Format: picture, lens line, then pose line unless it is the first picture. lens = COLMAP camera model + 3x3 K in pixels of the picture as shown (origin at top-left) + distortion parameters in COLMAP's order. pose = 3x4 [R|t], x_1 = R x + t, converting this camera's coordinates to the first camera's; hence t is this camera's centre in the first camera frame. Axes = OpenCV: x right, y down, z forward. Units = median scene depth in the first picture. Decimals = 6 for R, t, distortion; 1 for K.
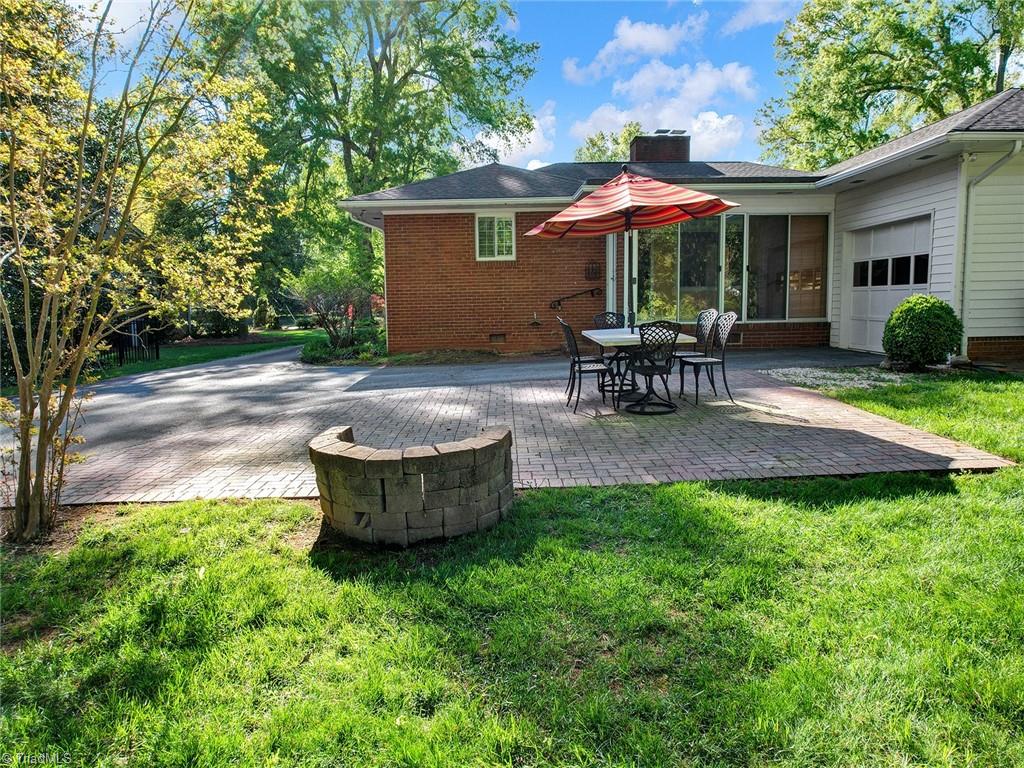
lens RADIAL K [[665.1, 0, 501.1], [0, 665.1, 394.3], [0, 0, 1]] dist [-0.073781, 0.062051]
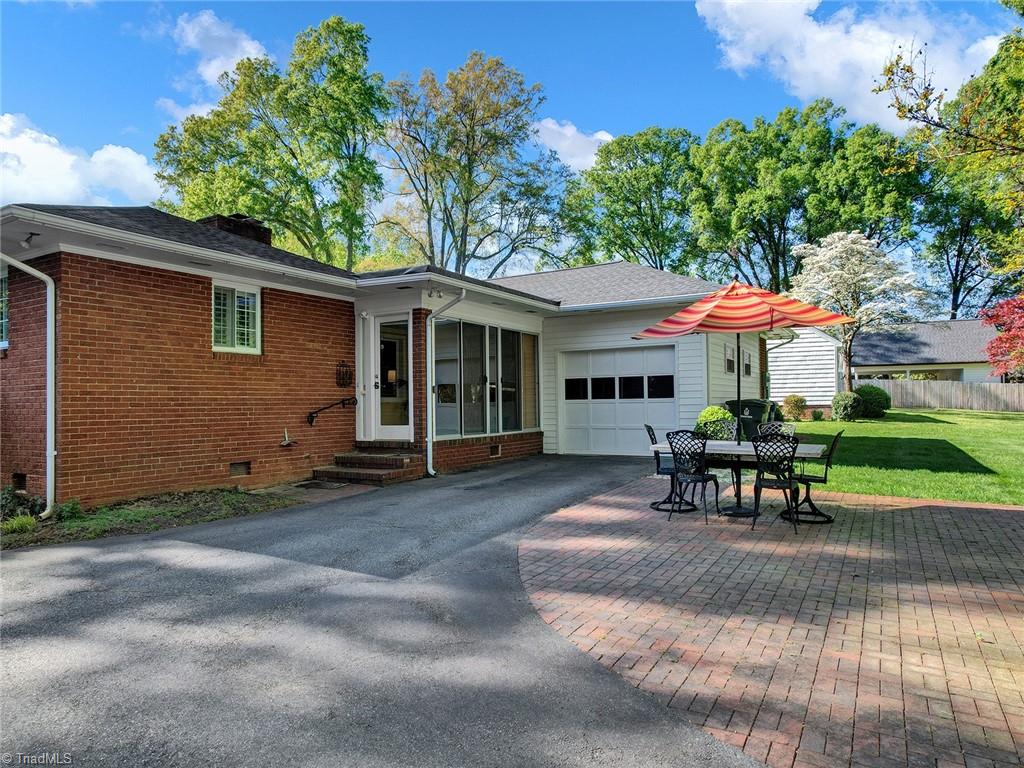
lens RADIAL K [[665.1, 0, 501.1], [0, 665.1, 394.3], [0, 0, 1]] dist [-0.073781, 0.062051]
pose [[0.507433, 0.027744, 0.861244, -0.490016], [0.124134, 0.986702, -0.104924, -0.063576], [-0.852703, 0.160152, 0.497242, 0.496712]]
